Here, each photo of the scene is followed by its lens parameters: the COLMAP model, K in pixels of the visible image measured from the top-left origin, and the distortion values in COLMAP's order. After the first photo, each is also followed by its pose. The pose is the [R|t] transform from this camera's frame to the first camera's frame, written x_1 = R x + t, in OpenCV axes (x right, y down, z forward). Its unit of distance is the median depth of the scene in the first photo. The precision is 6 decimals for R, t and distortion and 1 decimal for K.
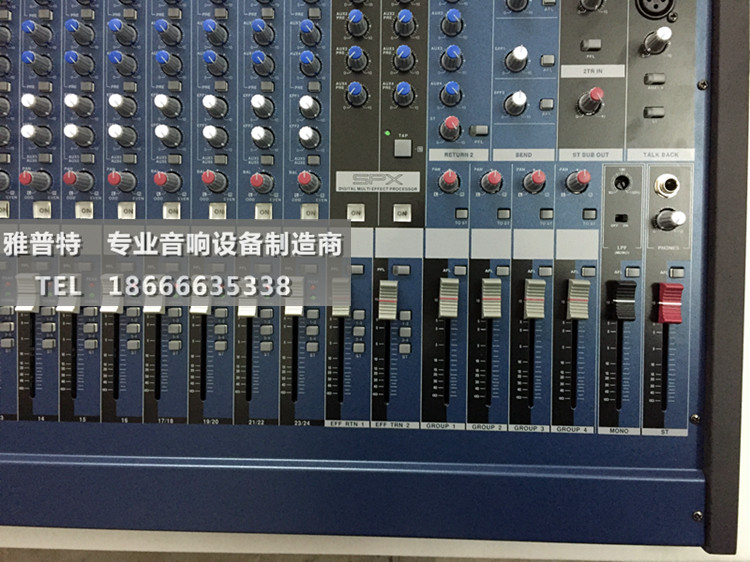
lens RADIAL K [[618.8, 0, 370.0], [0, 618.8, 279.0], [0, 0, 1]] dist [0.054809, -0.070398]
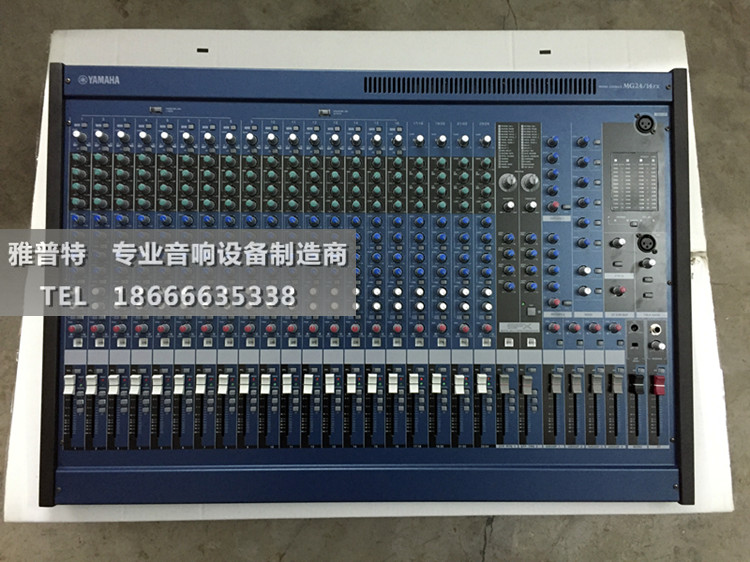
lens RADIAL K [[660.5, 0, 375.1], [0, 660.5, 281.8], [0, 0, 1]] dist [0.070769, -0.112667]
pose [[0.997923, -0.006068, 0.064131, -0.615639], [0.010190, 0.997889, -0.064143, -0.172885], [-0.063606, 0.064663, 0.995878, -1.199121]]
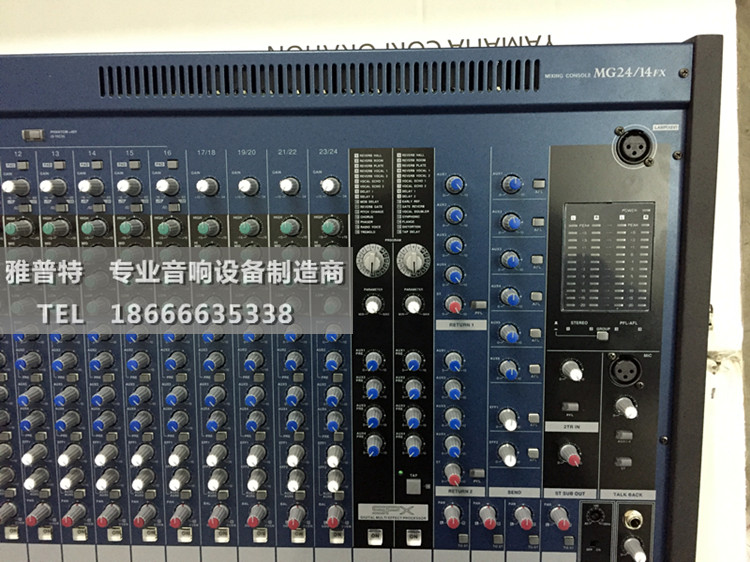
lens RADIAL K [[618.8, 0, 370.5], [0, 618.8, 281.9], [0, 0, 1]] dist [0.054809, -0.070398]
pose [[0.999825, -0.018702, -0.000684, -0.022258], [0.018684, 0.995466, 0.093261, -0.718005], [-0.001064, -0.093257, 0.995641, -0.159032]]
